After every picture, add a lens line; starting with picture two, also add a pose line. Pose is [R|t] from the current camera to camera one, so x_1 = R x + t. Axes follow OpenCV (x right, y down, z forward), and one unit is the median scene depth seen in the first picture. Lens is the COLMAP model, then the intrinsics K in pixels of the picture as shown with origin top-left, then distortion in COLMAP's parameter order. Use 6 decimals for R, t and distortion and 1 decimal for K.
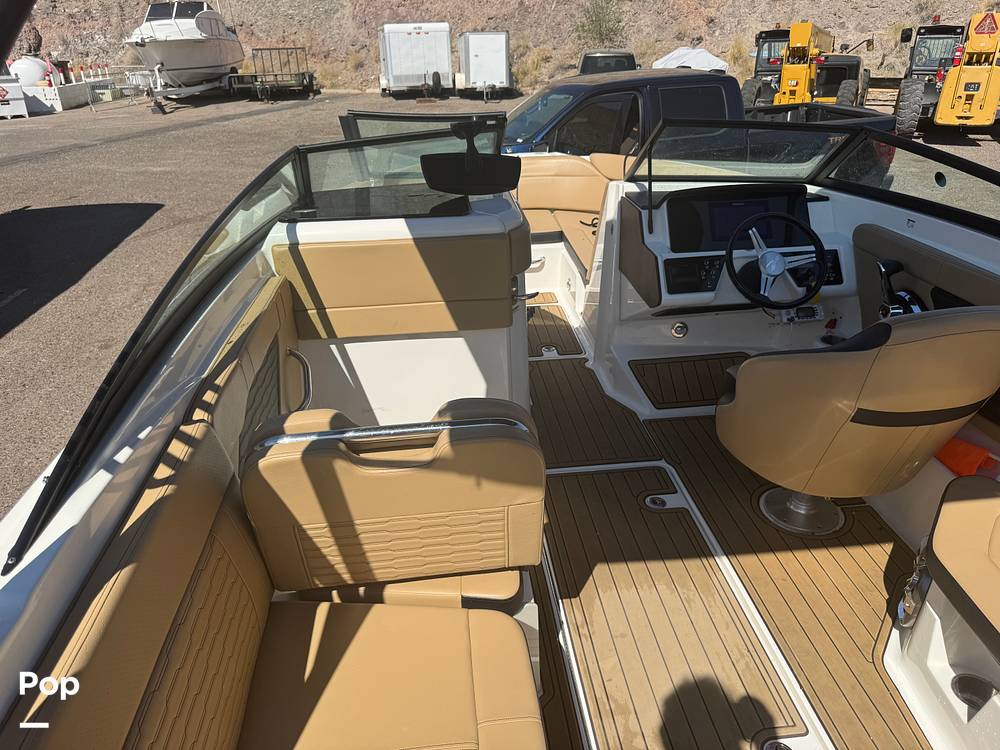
lens RADIAL K [[720.6, 0, 495.4], [0, 720.6, 379.5], [0, 0, 1]] dist [0.032429, -0.040108]
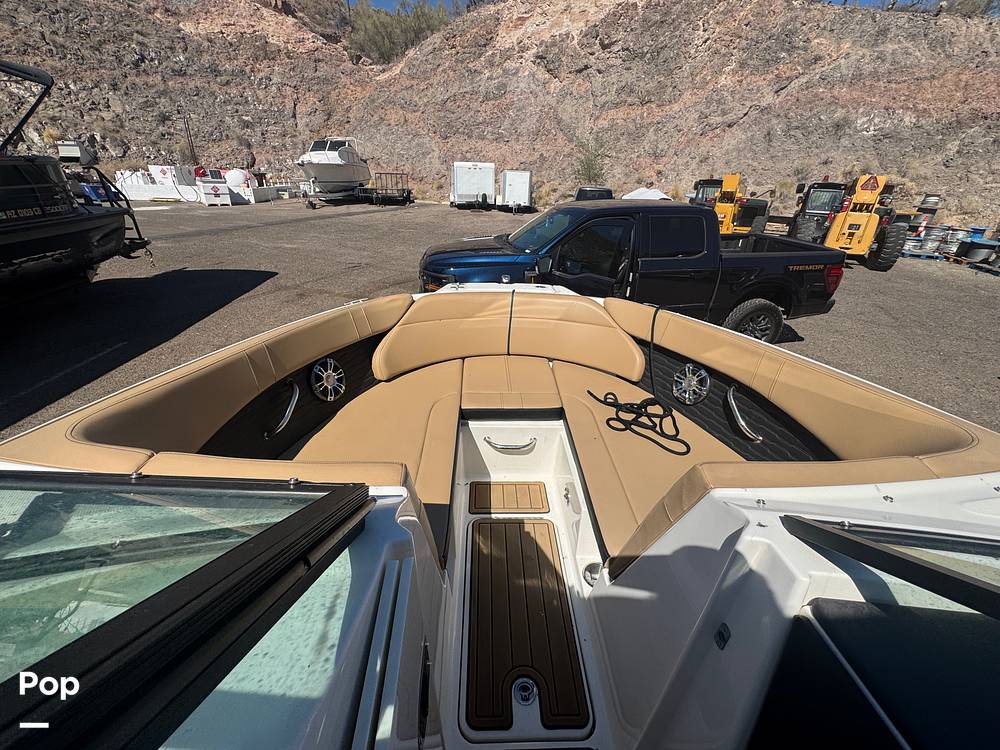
lens RADIAL K [[404.0, 0, 500.8], [0, 404.0, 372.6], [0, 0, 1]] dist [-0.002041, 0.000096]
pose [[0.996799, 0.075403, -0.026571, 0.054589], [-0.075128, 0.997111, 0.011217, -0.341189], [0.027340, -0.009185, 0.999584, 0.837210]]
